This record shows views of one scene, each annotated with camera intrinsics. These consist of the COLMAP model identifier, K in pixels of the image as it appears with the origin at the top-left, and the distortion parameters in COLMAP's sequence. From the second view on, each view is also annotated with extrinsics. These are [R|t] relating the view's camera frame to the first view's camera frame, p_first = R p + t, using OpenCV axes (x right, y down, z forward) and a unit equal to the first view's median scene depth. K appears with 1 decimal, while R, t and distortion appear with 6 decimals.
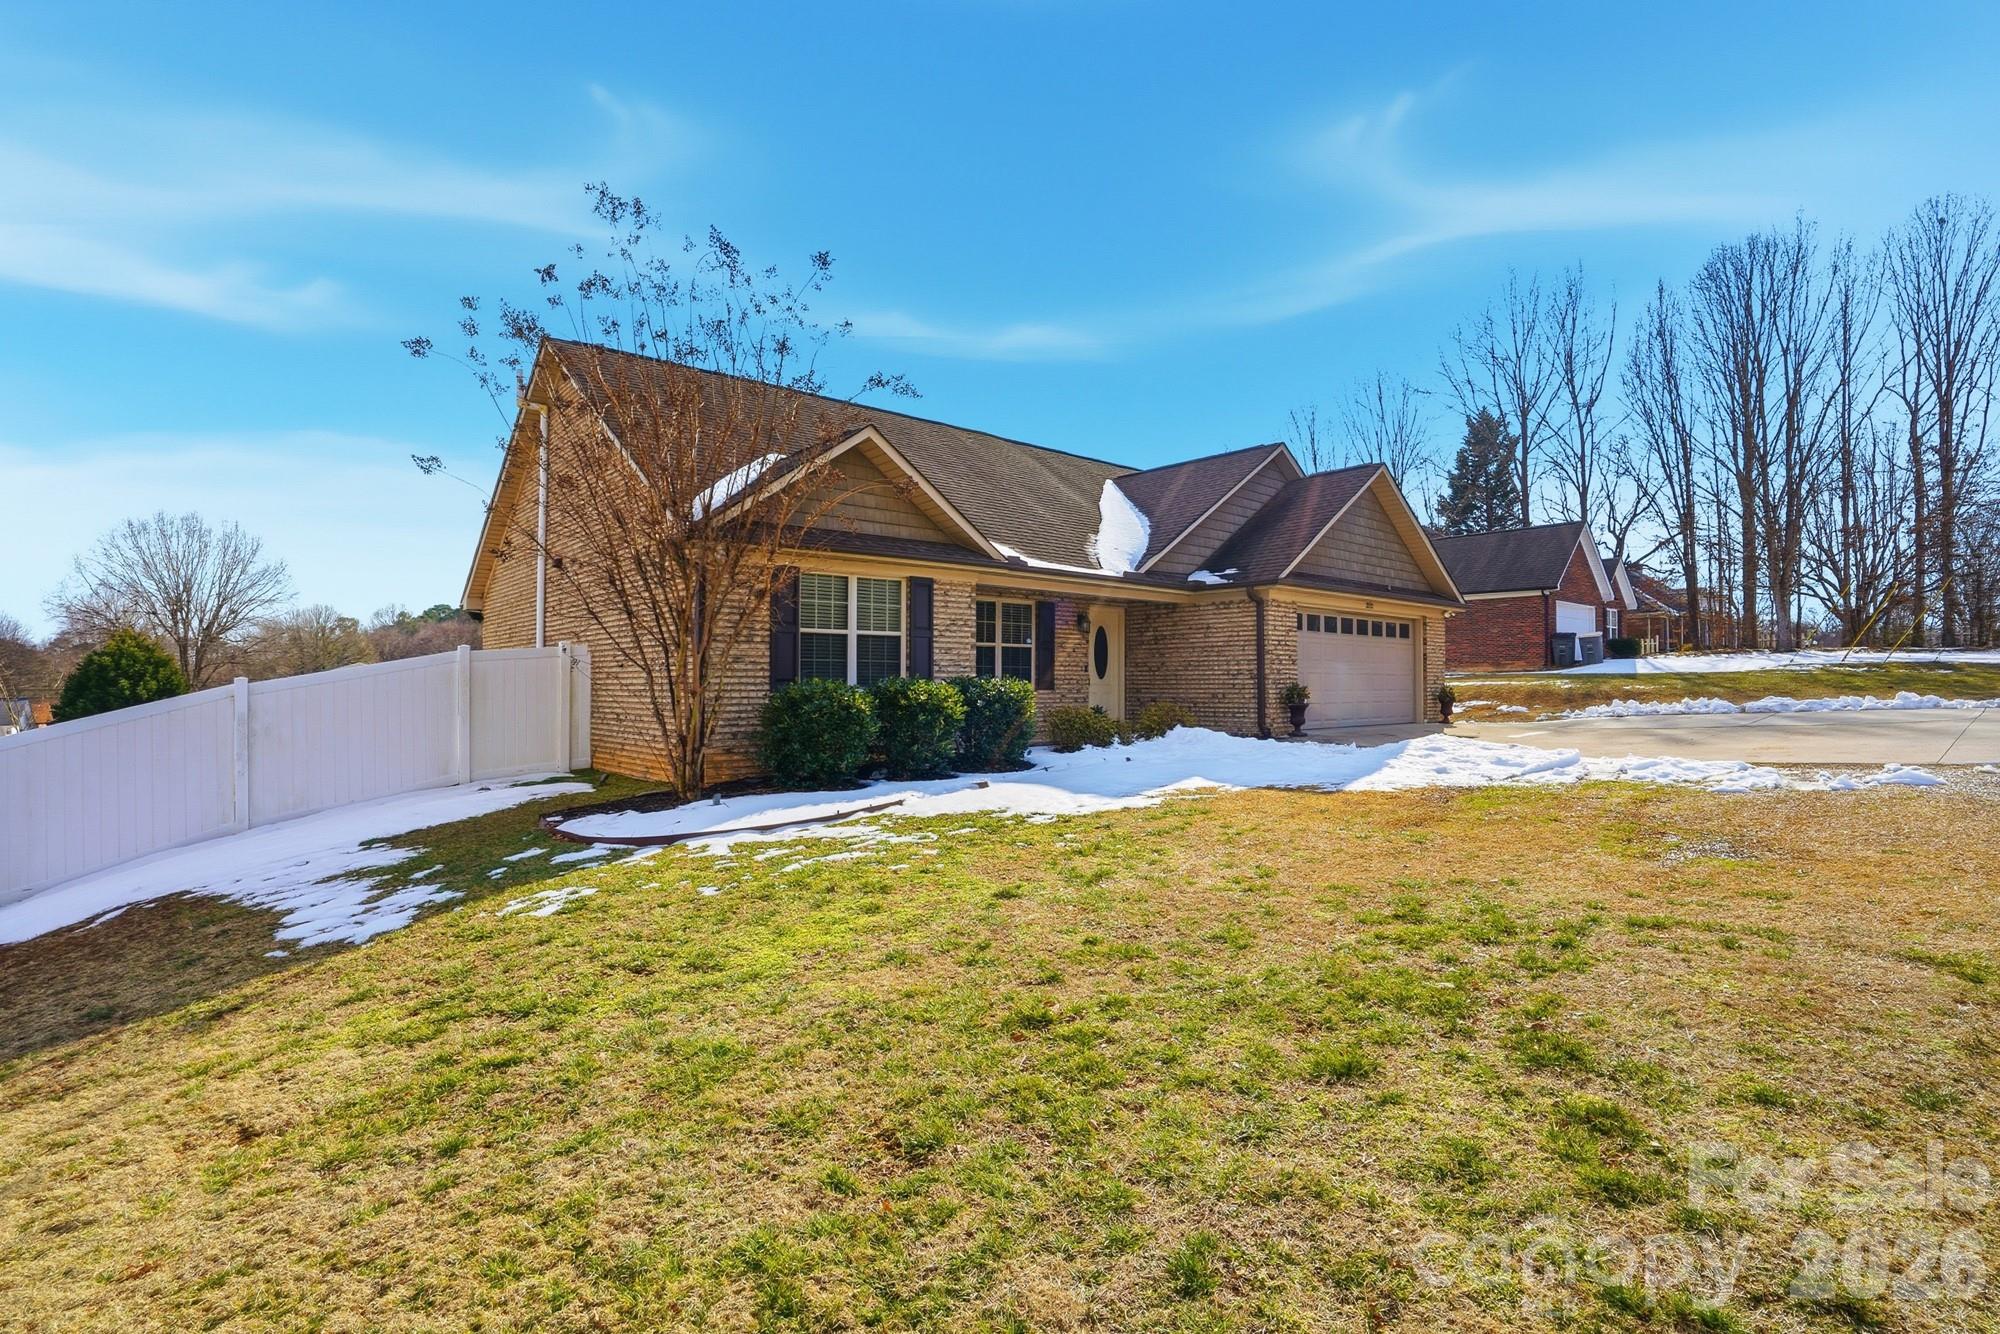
lens RADIAL K [[935.7, 0, 1000.0], [0, 935.7, 667.0], [0, 0, 1]] dist [-0.069794, 0.032644]
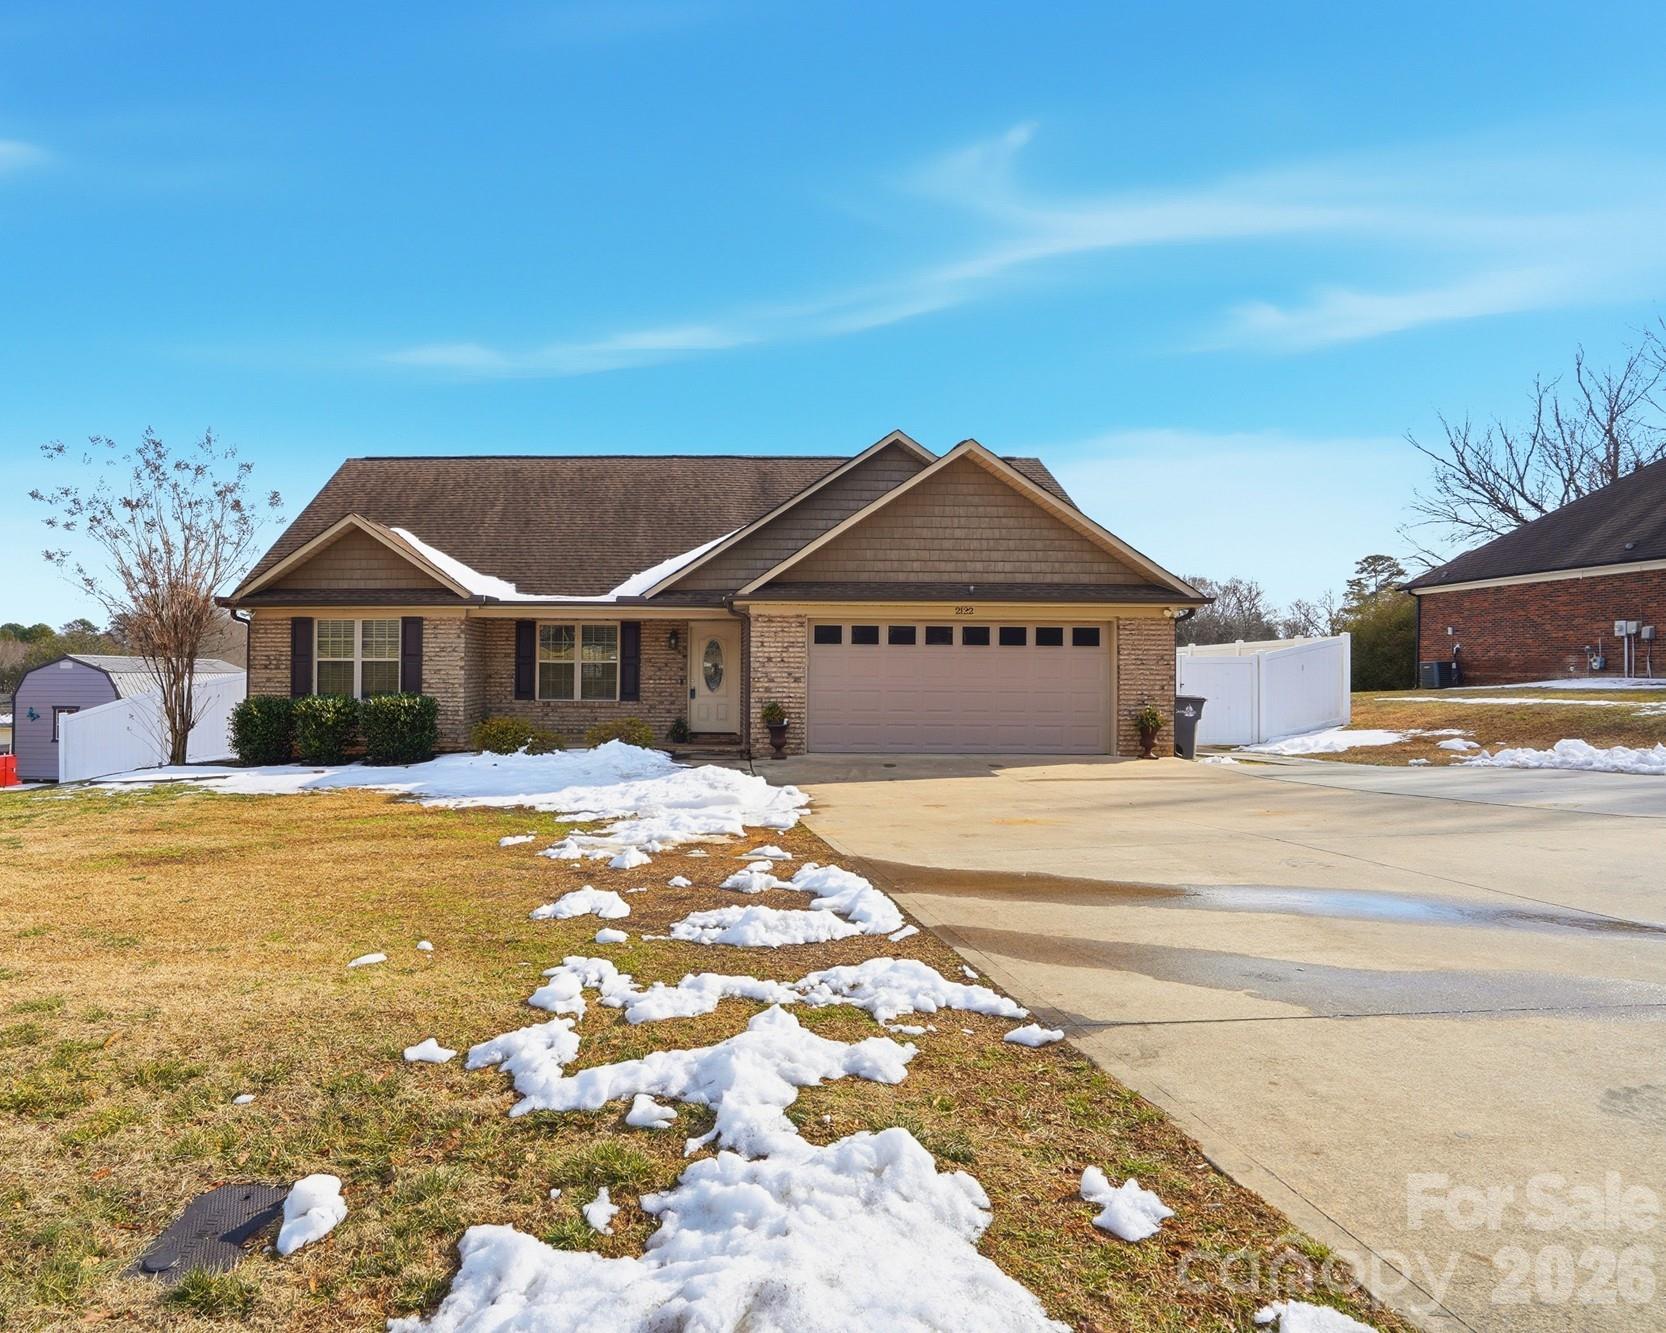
lens RADIAL K [[922.8, 0, 833.0], [0, 922.8, 666.5], [0, 0, 1]] dist [-0.065163, -0.000160]
pose [[0.755013, 0.008292, -0.655657, 1.209079], [0.004619, 0.999828, 0.017964, -0.045259], [0.655693, -0.016592, 0.754845, 0.409744]]
